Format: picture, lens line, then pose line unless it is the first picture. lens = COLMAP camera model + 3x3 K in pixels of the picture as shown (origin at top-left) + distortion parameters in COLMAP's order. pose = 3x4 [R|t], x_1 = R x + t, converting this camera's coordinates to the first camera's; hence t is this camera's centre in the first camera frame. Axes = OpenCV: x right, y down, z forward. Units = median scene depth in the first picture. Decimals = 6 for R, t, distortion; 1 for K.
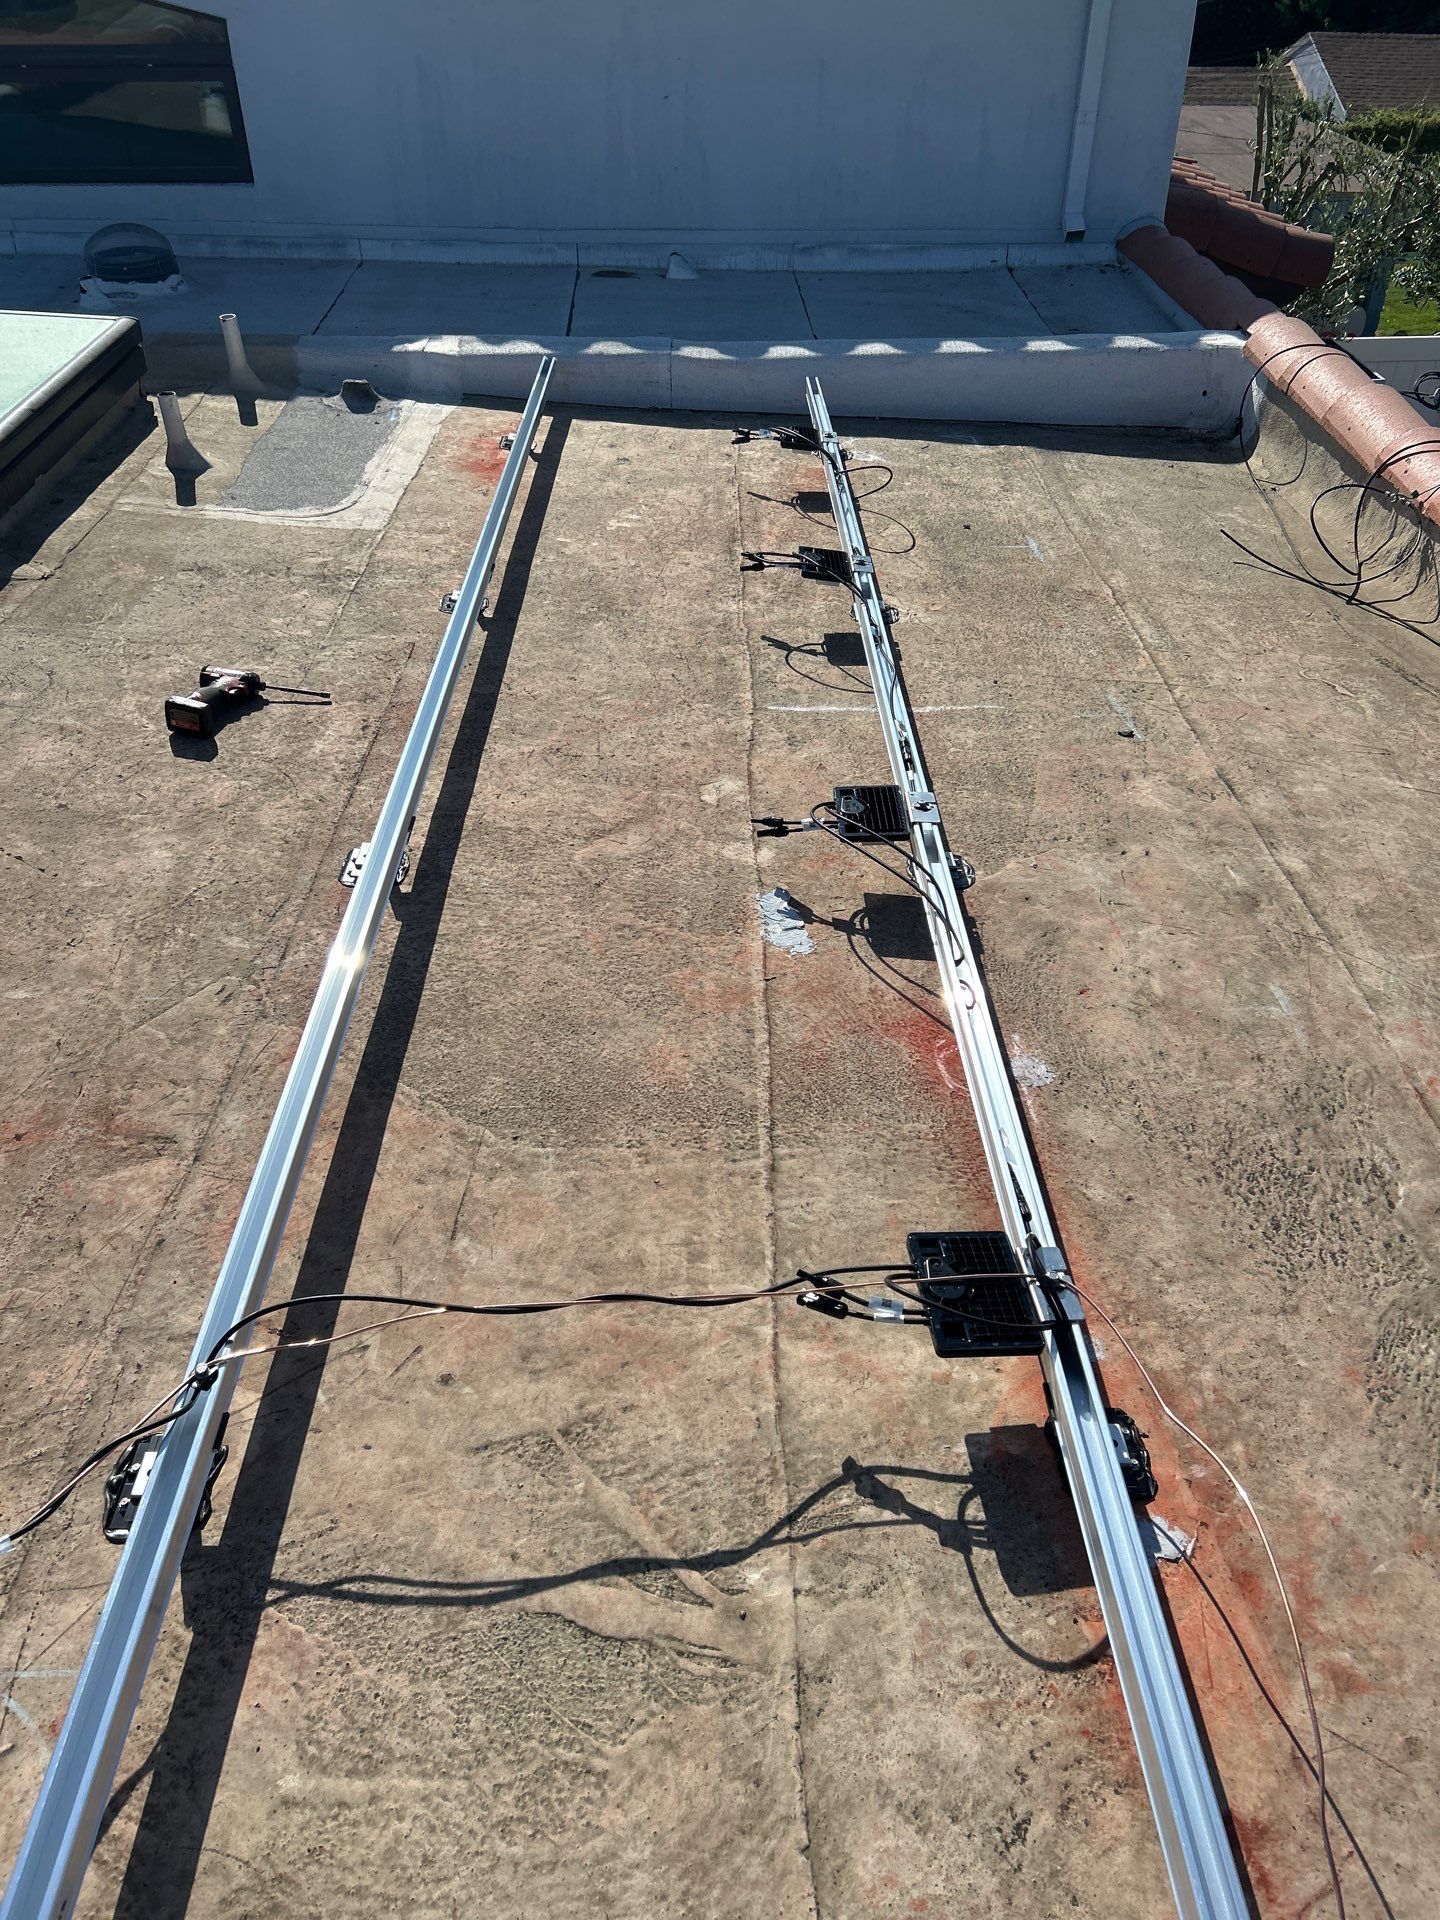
lens RADIAL K [[1453.9, 0, 720.0], [0, 1453.9, 960.0], [0, 0, 1]] dist [0.035011, -0.035533]
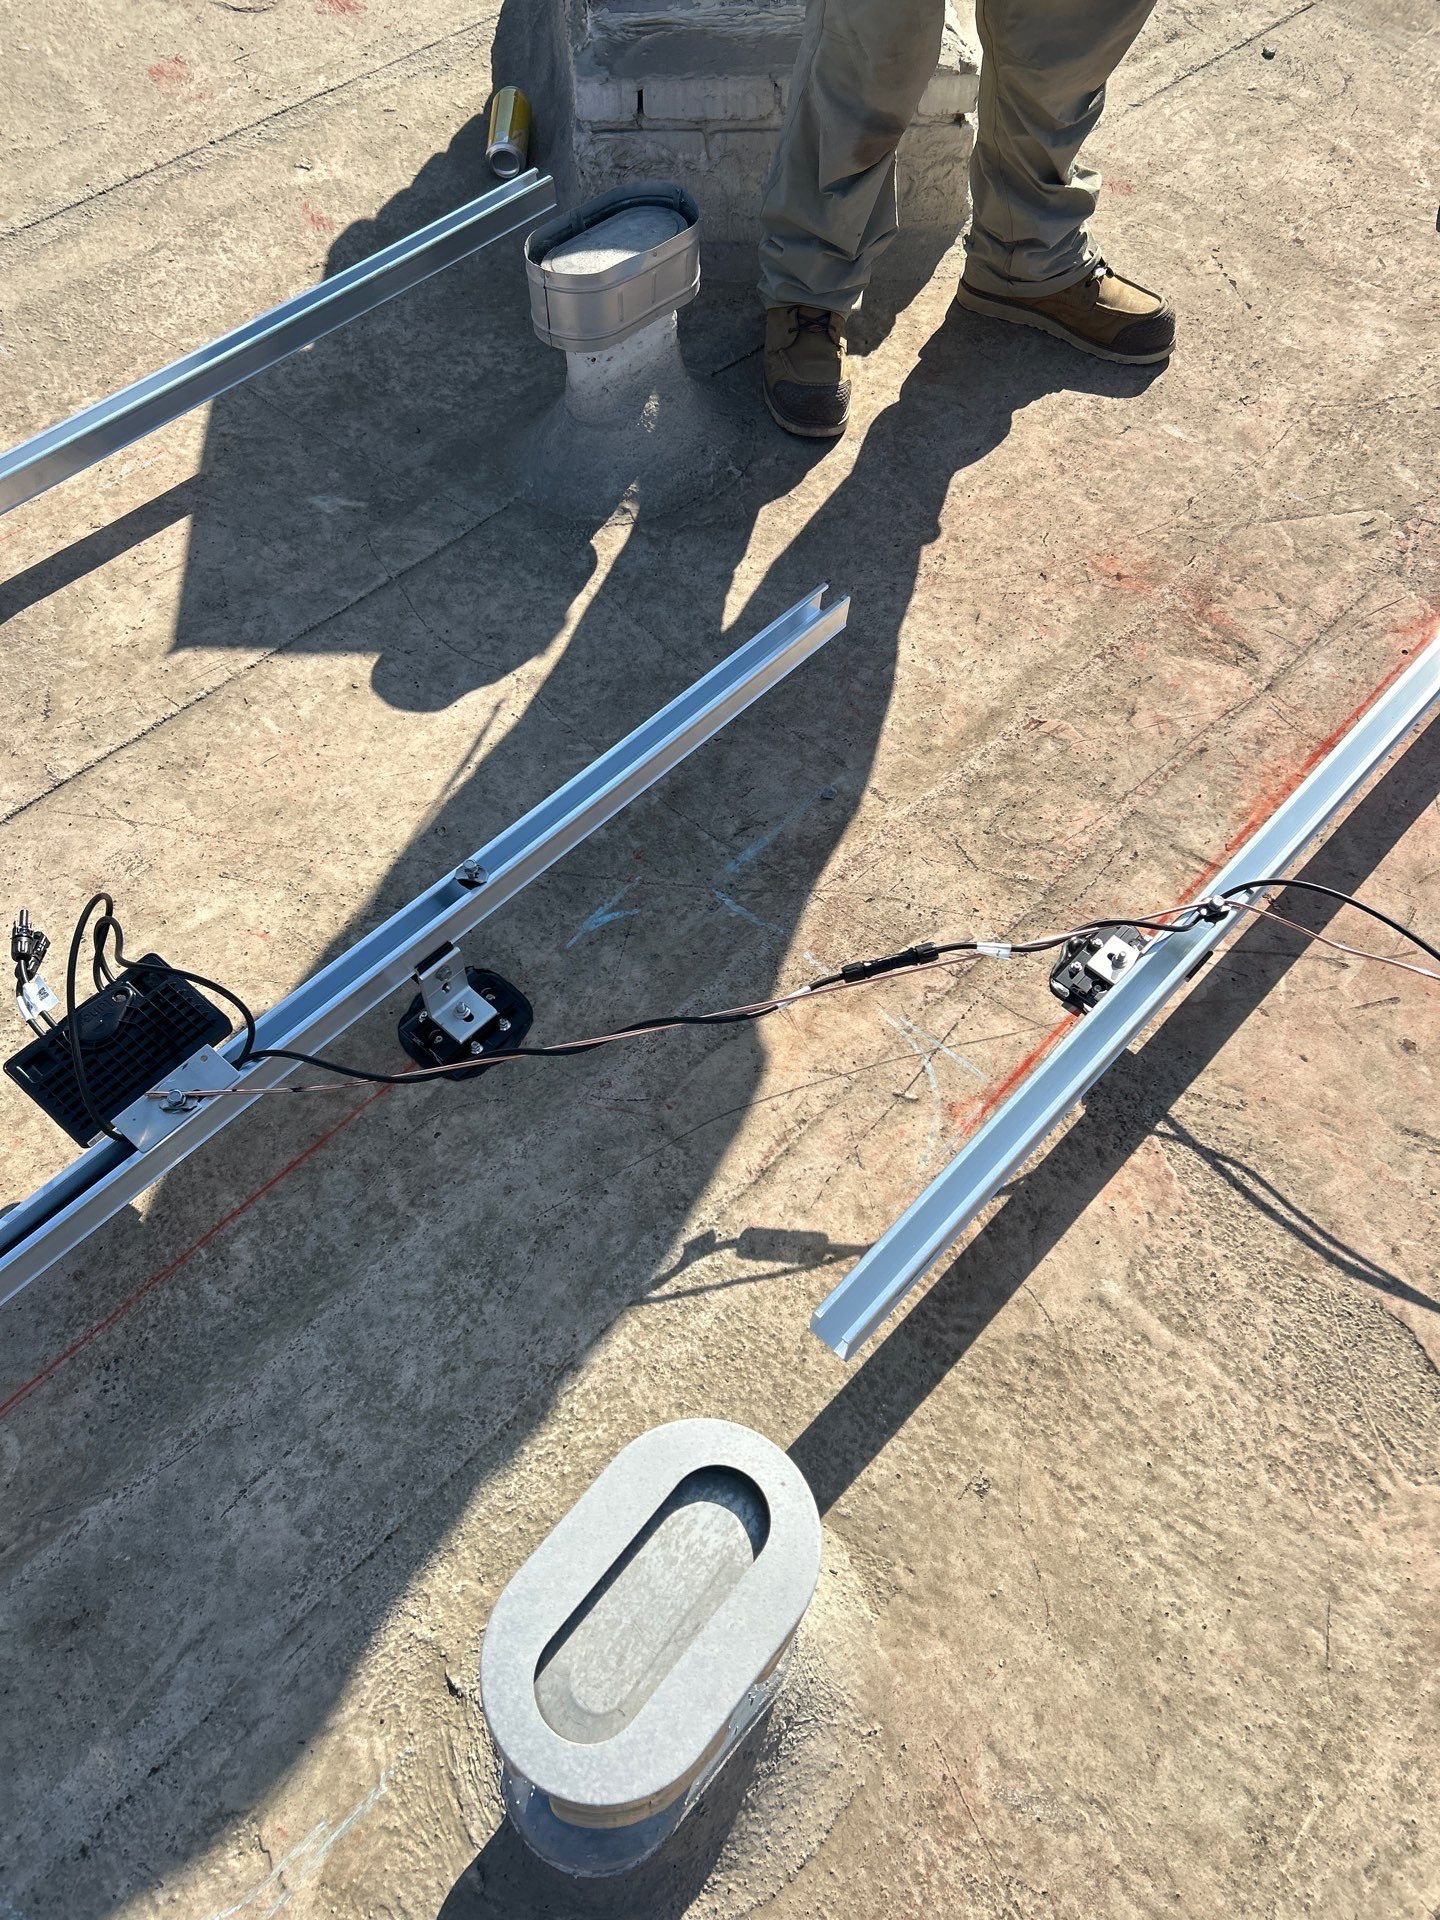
lens RADIAL K [[1453.9, 0, 720.0], [0, 1453.9, 960.0], [0, 0, 1]] dist [0.035011, -0.035533]
pose [[0.727326, 0.565843, -0.388353, -0.202234], [-0.411359, 0.812397, 0.413274, 0.047833], [0.549345, -0.140832, 0.823642, 0.015279]]
